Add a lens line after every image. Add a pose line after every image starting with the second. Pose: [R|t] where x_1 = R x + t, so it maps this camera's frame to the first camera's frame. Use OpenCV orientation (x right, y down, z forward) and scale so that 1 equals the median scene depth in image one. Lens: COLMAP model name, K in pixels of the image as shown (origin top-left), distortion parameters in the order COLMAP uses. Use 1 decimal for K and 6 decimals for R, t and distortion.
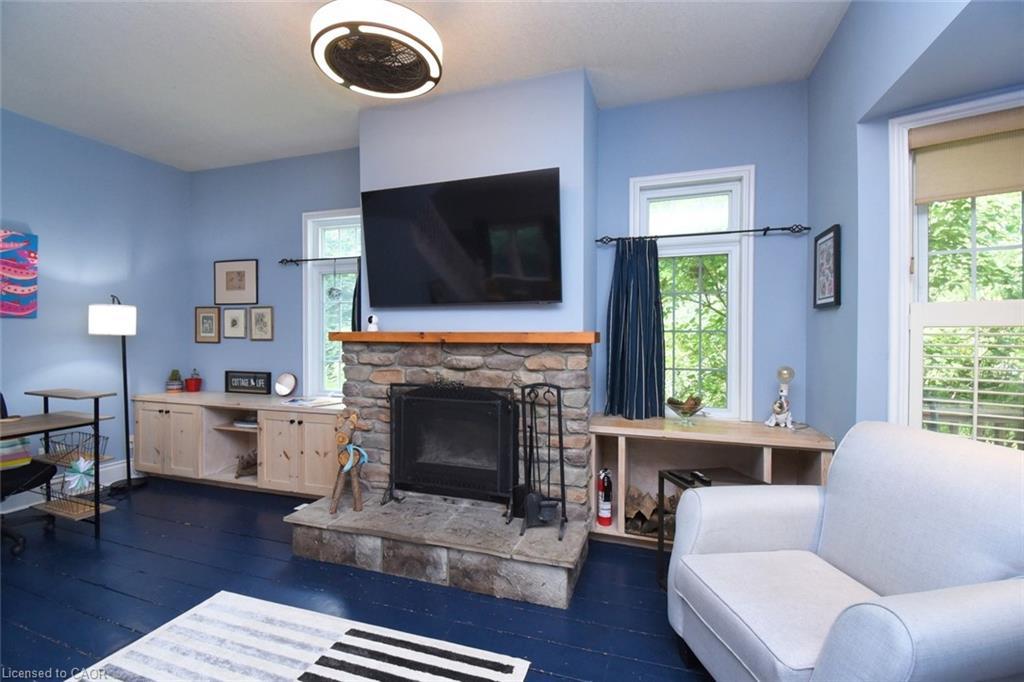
lens RADIAL K [[450.9, 0, 509.6], [0, 450.9, 341.1], [0, 0, 1]] dist [0.019795, -0.025689]
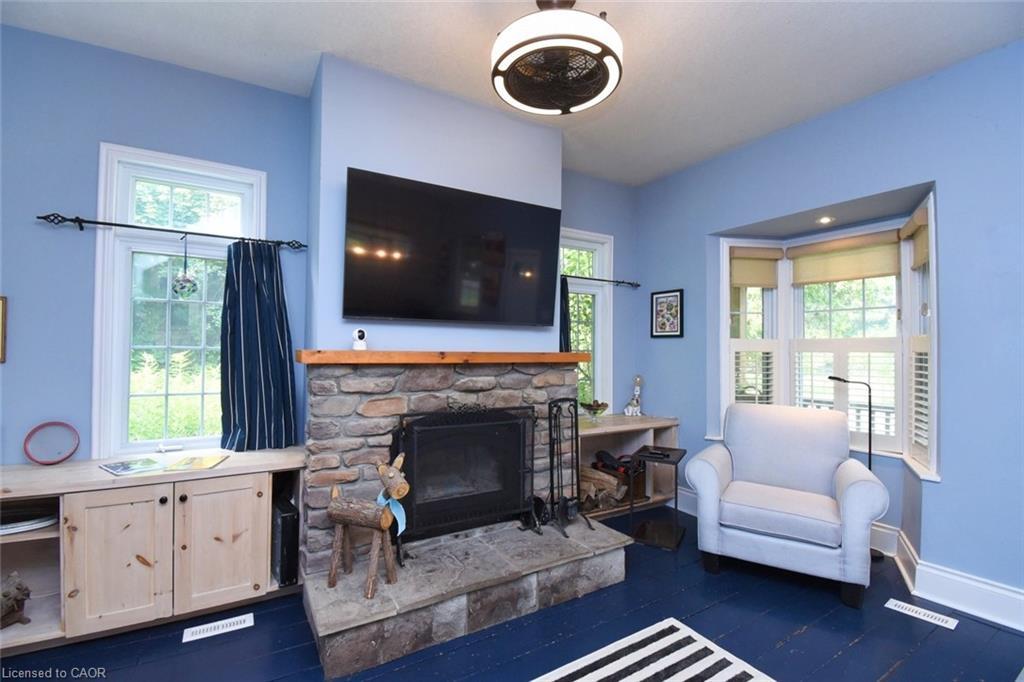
lens RADIAL K [[450.9, 0, 509.6], [0, 450.9, 341.1], [0, 0, 1]] dist [0.019795, -0.025689]
pose [[0.649292, 0.018691, 0.760309, -0.764578], [0.000329, 0.999691, -0.024856, -0.018333], [-0.760539, 0.016389, 0.649085, 0.321421]]
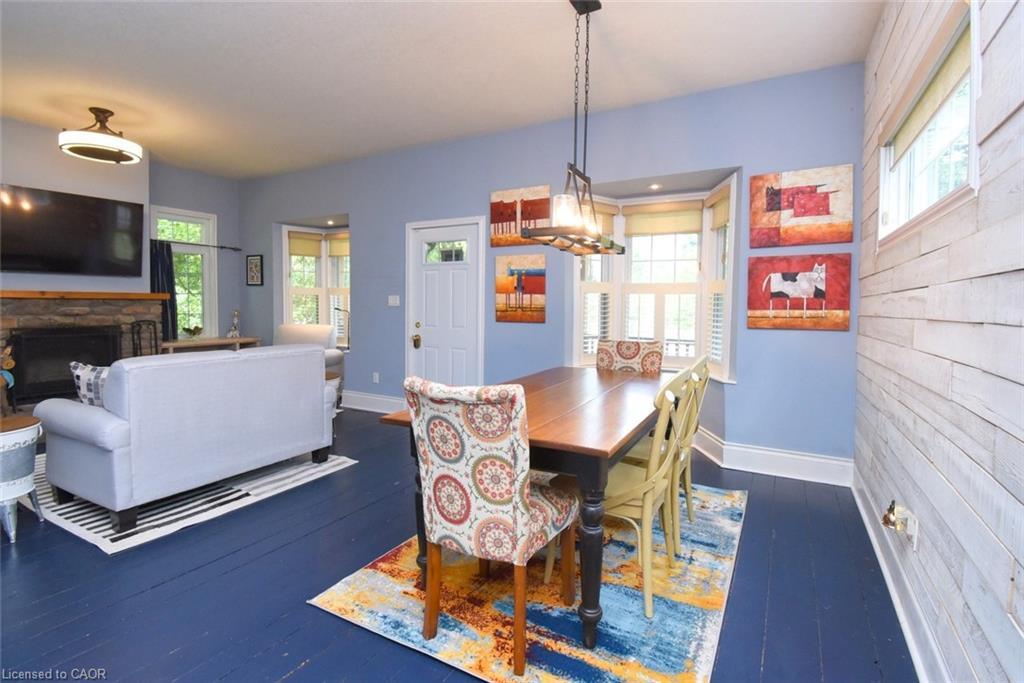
lens RADIAL K [[476.2, 0, 519.1], [0, 476.2, 322.0], [0, 0, 1]] dist [0.023512, -0.029011]
pose [[0.189595, -0.039358, 0.981073, -1.391009], [0.000438, 0.999200, 0.040001, 0.019494], [-0.981862, -0.007154, 0.189461, -0.803370]]
